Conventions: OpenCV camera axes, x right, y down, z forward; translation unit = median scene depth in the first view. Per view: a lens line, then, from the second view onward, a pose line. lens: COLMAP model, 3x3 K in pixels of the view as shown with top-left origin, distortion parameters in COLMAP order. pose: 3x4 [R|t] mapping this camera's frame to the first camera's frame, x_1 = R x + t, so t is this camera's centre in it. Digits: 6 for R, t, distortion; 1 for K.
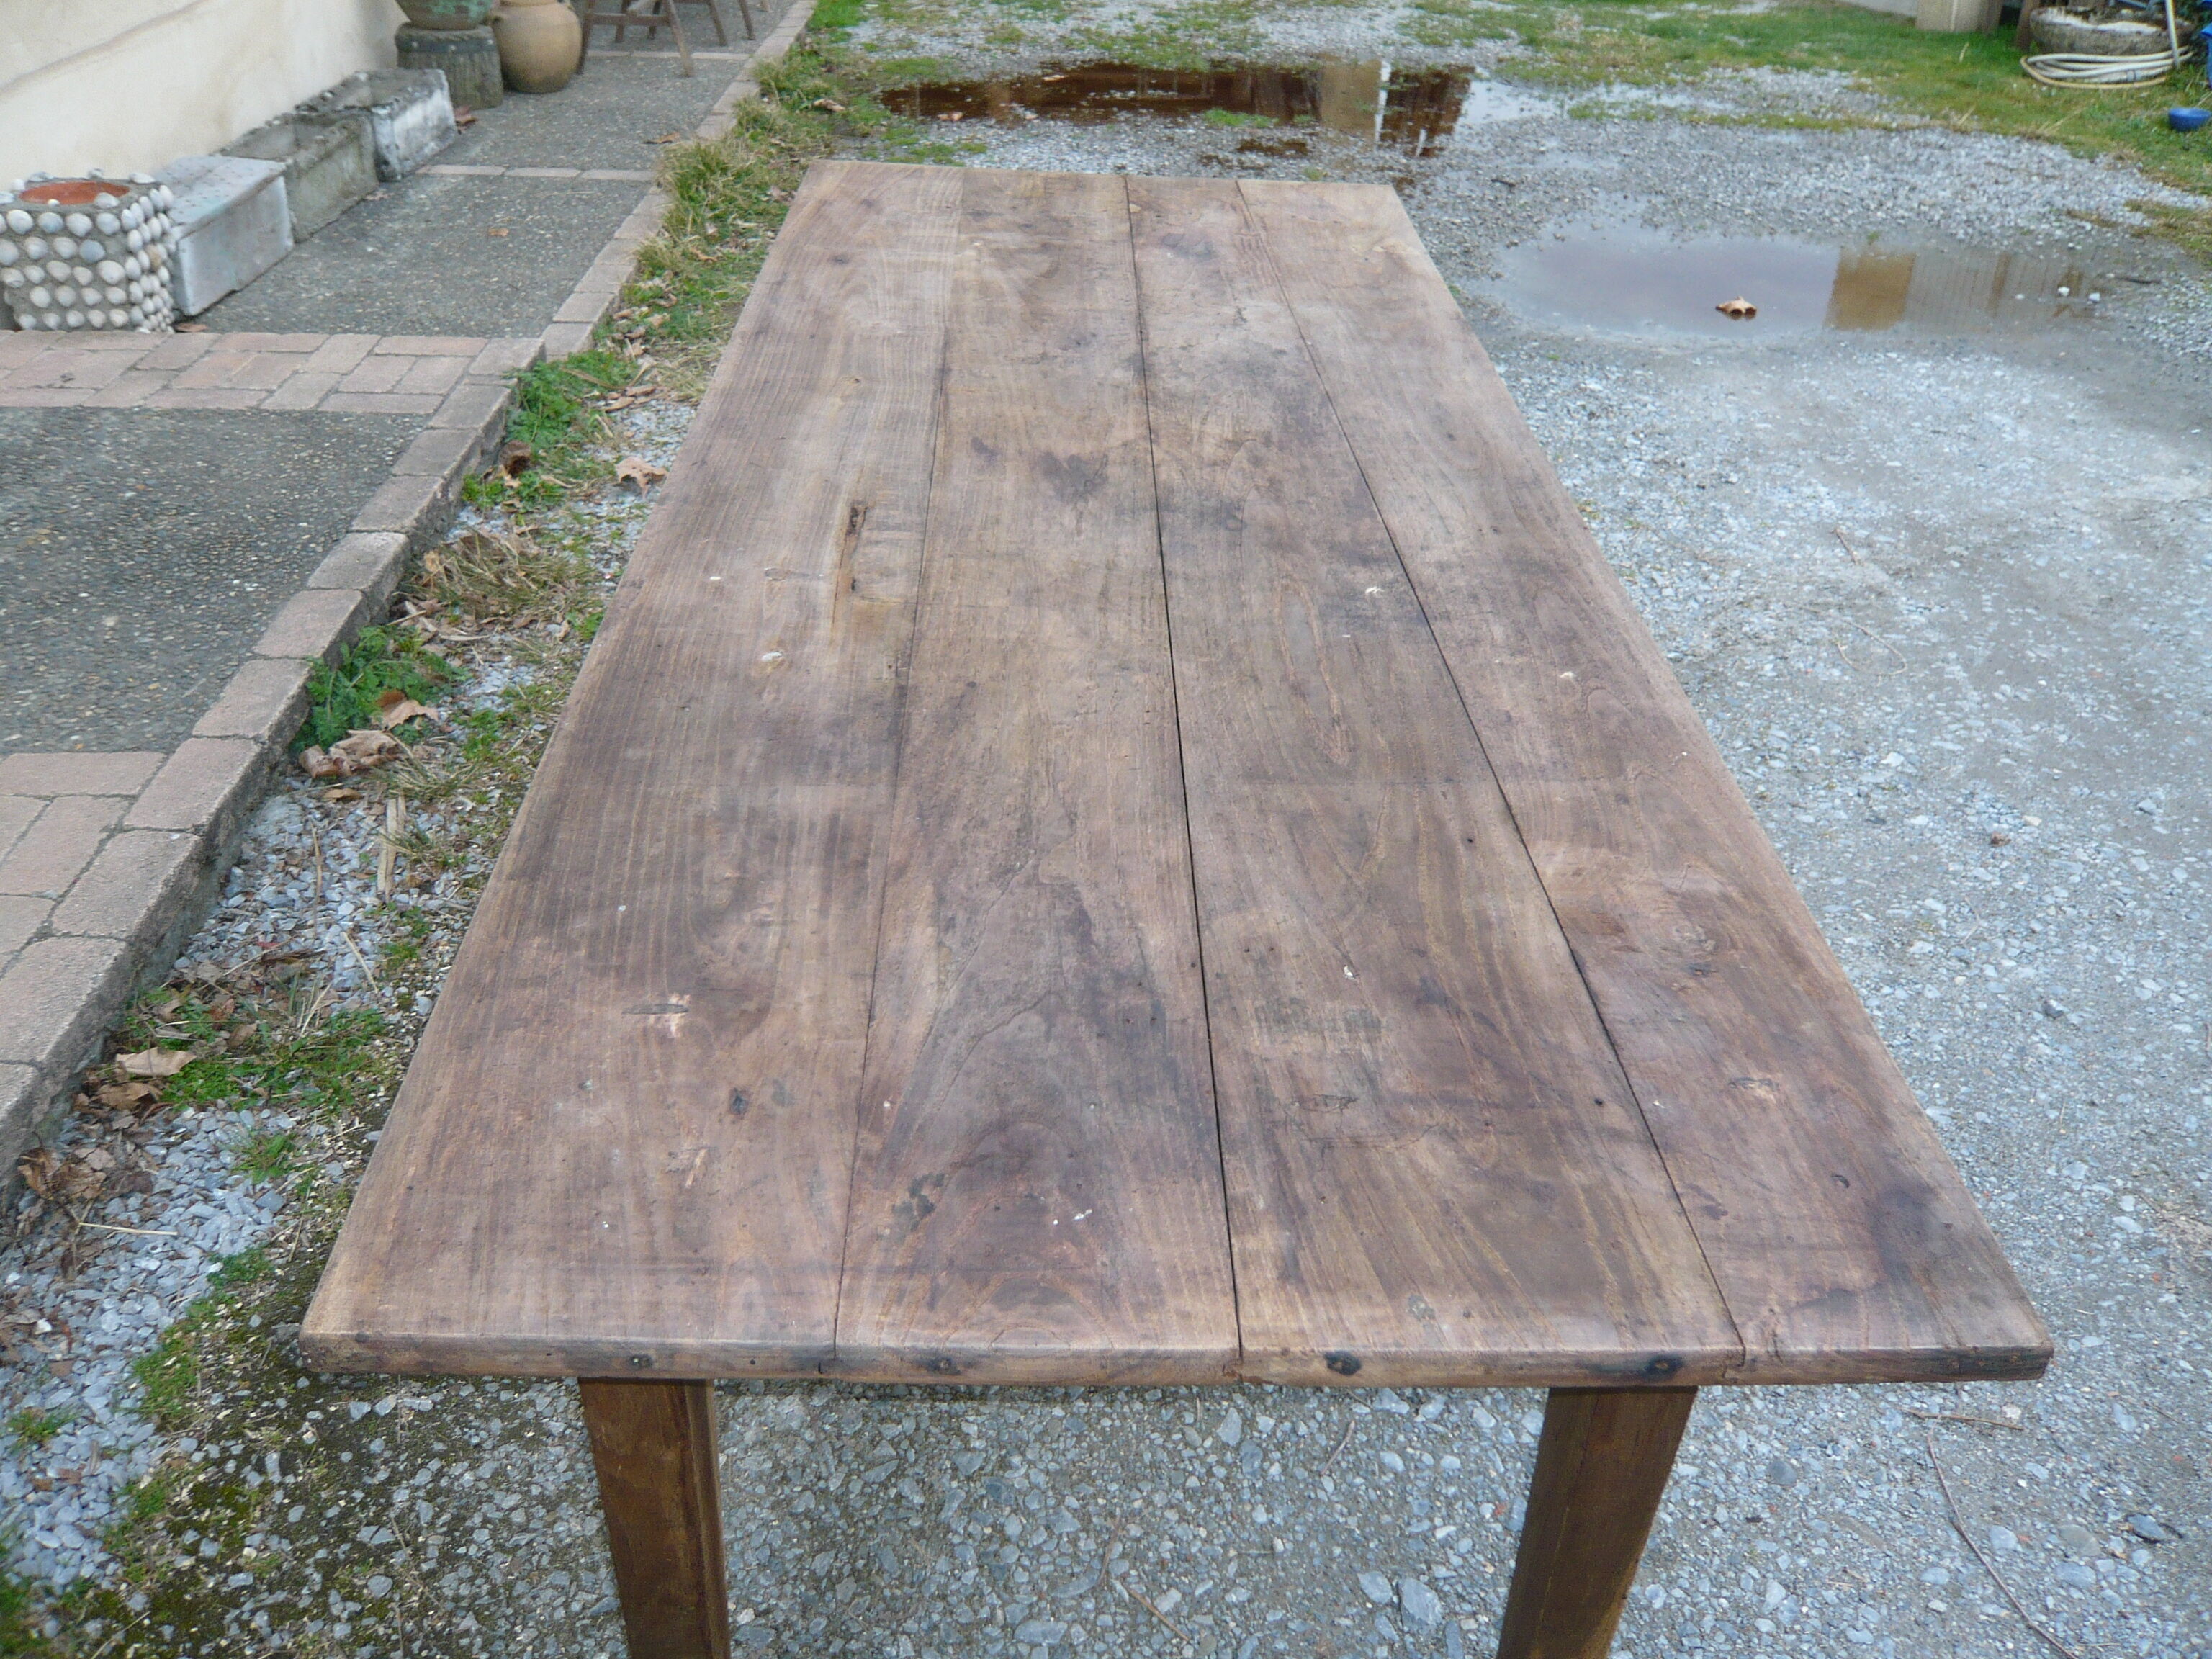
lens RADIAL K [[1845.8, 0, 1106.0], [0, 1845.8, 829.5], [0, 0, 1]] dist [-0.079185, 0.012359]
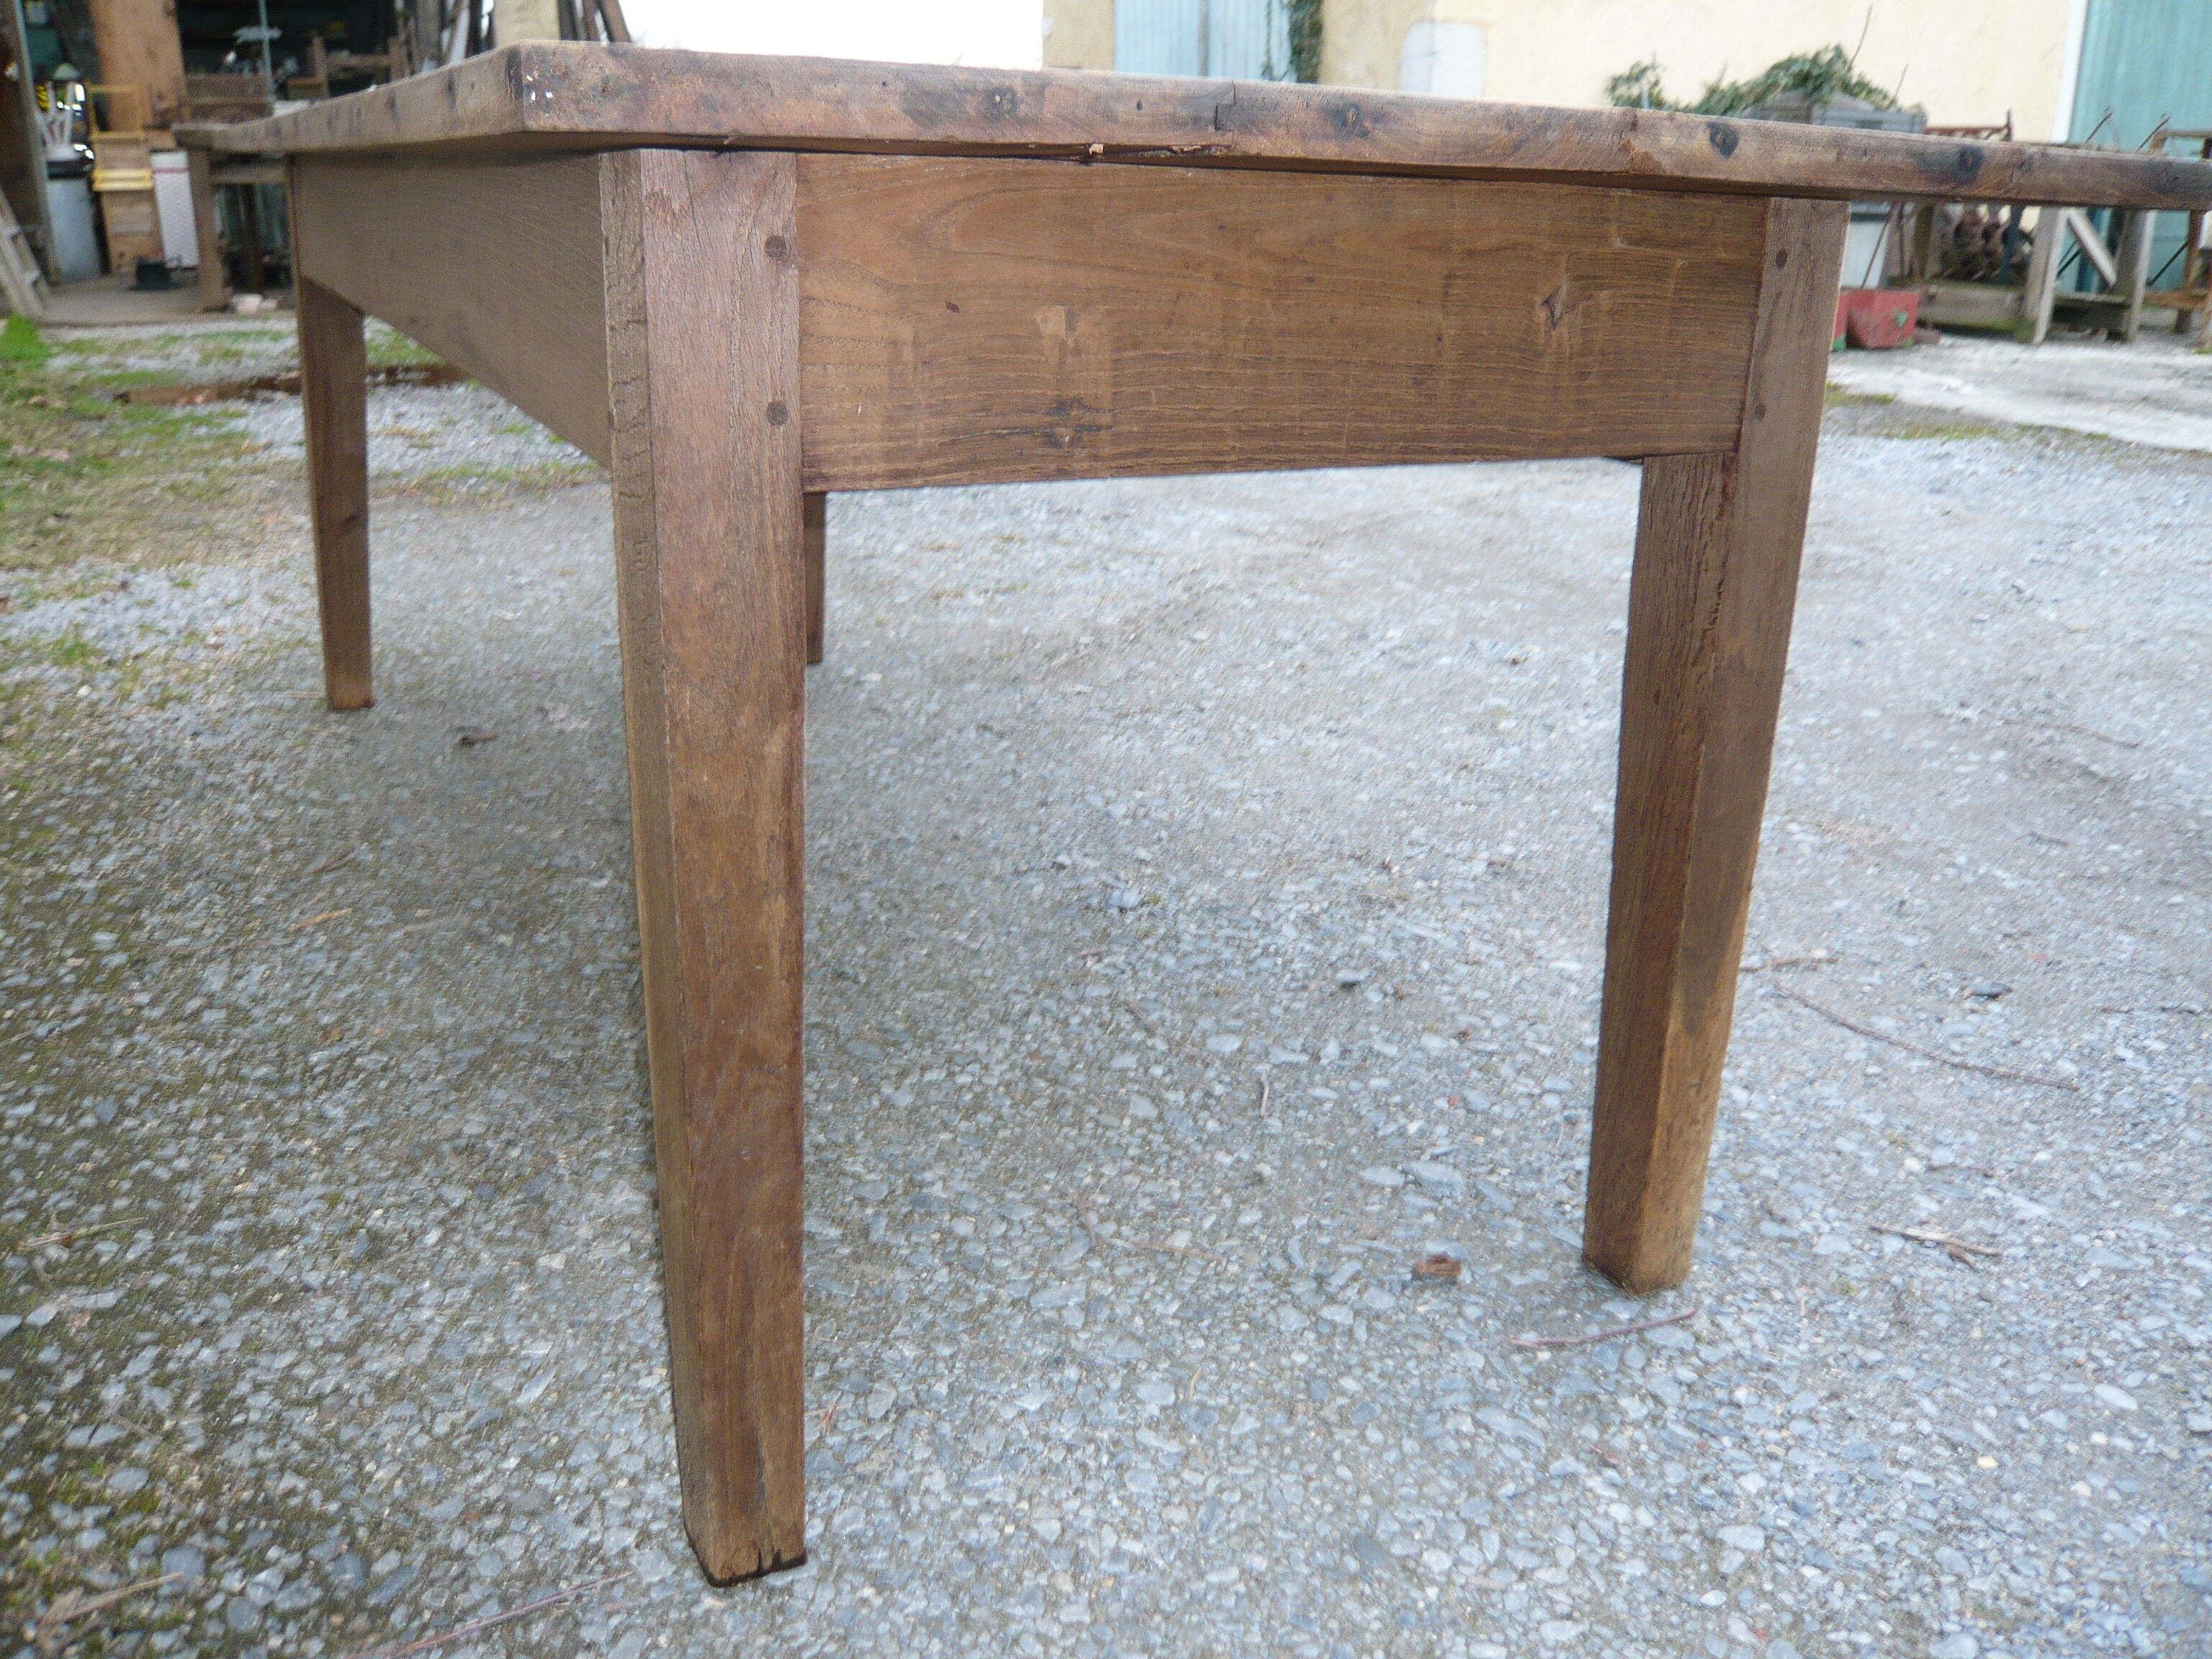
lens RADIAL K [[1865.5, 0, 1096.4], [0, 1865.5, 823.3], [0, 0, 1]] dist [-0.094014, 0.036539]
pose [[0.903134, -0.152135, 0.401502, -0.296695], [0.240053, 0.954226, -0.178403, 0.373697], [-0.355983, 0.257503, 0.898314, 0.209809]]
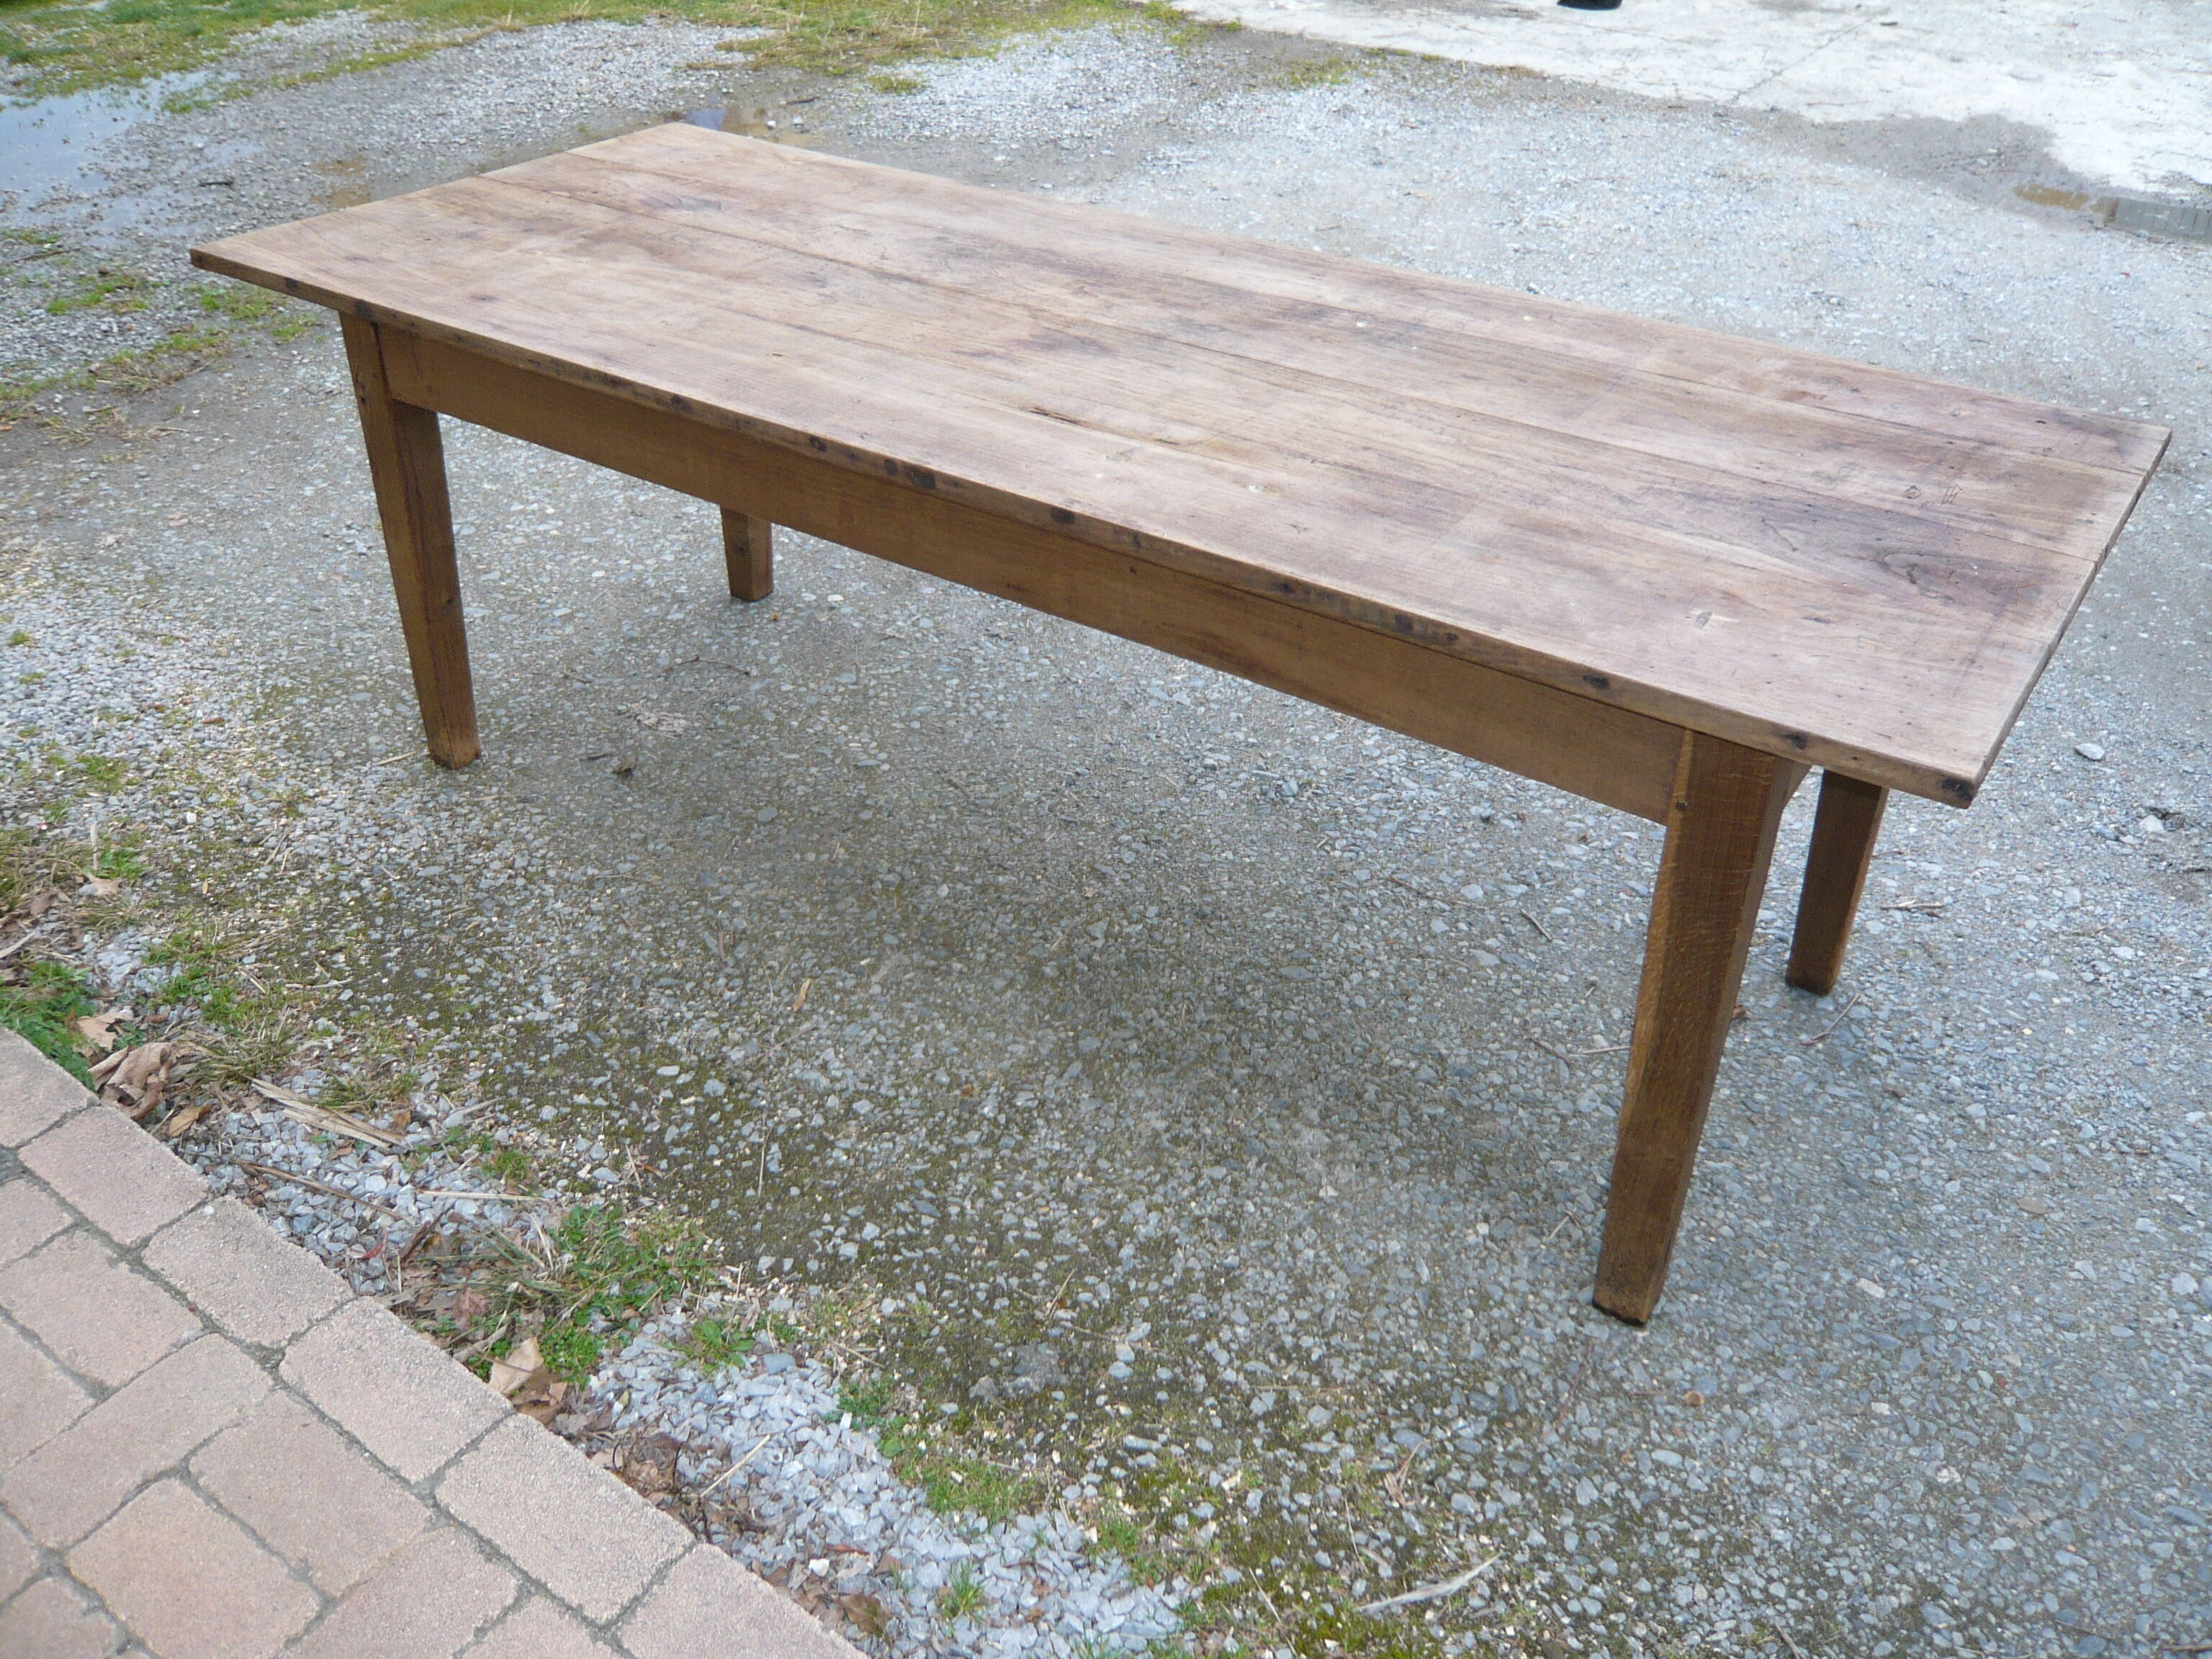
lens RADIAL K [[1865.5, 0, 1096.4], [0, 1865.5, 823.3], [0, 0, 1]] dist [-0.094014, 0.036539]
pose [[0.600554, -0.473157, 0.644560, -0.988937], [0.457631, 0.864430, 0.208171, -0.179787], [-0.655674, 0.169953, 0.735668, 0.186567]]
